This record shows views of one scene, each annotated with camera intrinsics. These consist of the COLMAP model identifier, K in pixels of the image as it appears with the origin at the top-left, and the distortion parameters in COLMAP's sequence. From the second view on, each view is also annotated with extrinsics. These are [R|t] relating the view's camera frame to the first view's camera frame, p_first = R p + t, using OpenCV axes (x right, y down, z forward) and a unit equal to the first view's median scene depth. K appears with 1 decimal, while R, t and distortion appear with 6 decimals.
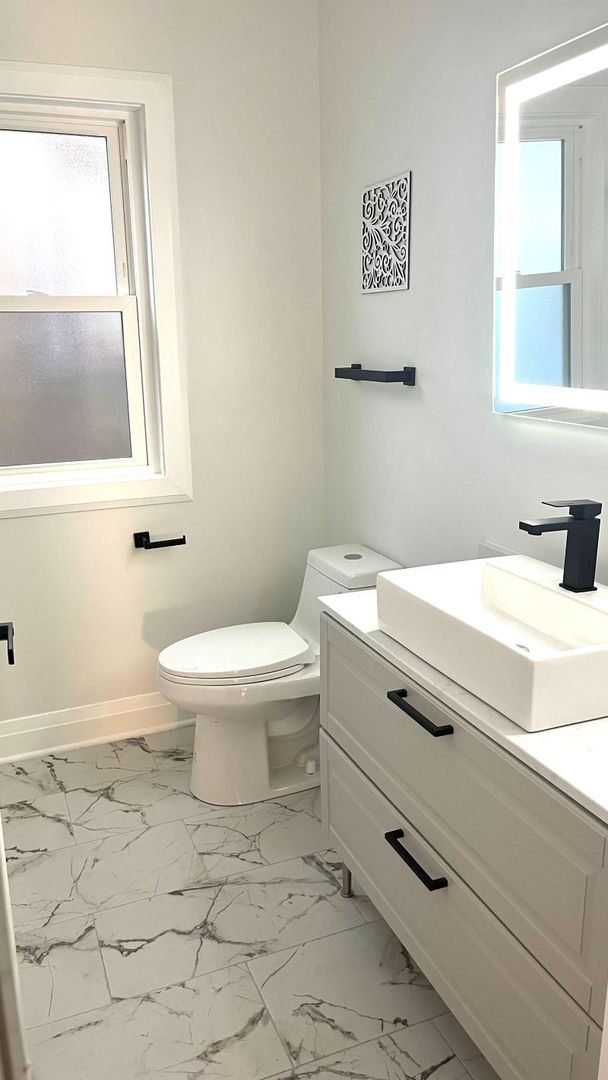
lens RADIAL K [[830.3, 0, 305.2], [0, 830.3, 540.2], [0, 0, 1]] dist [0.030430, -0.031118]
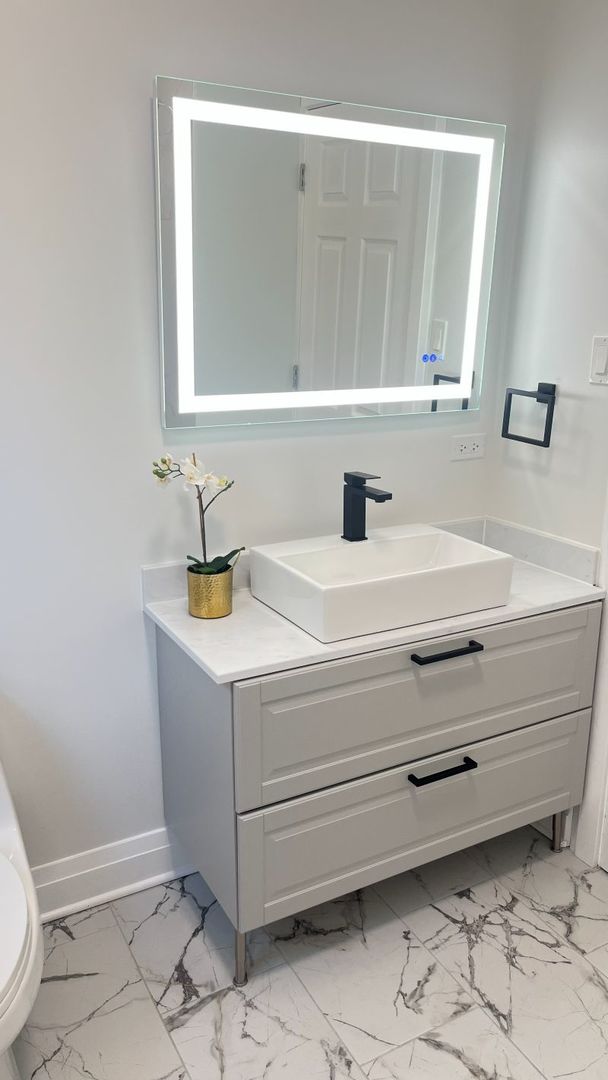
lens RADIAL K [[830.3, 0, 303.0], [0, 830.3, 539.0], [0, 0, 1]] dist [0.030430, -0.031118]
pose [[-0.112901, -0.264584, 0.957731, -0.848811], [0.249321, 0.925512, 0.285073, -0.309542], [-0.961817, 0.270967, -0.038525, 1.044269]]
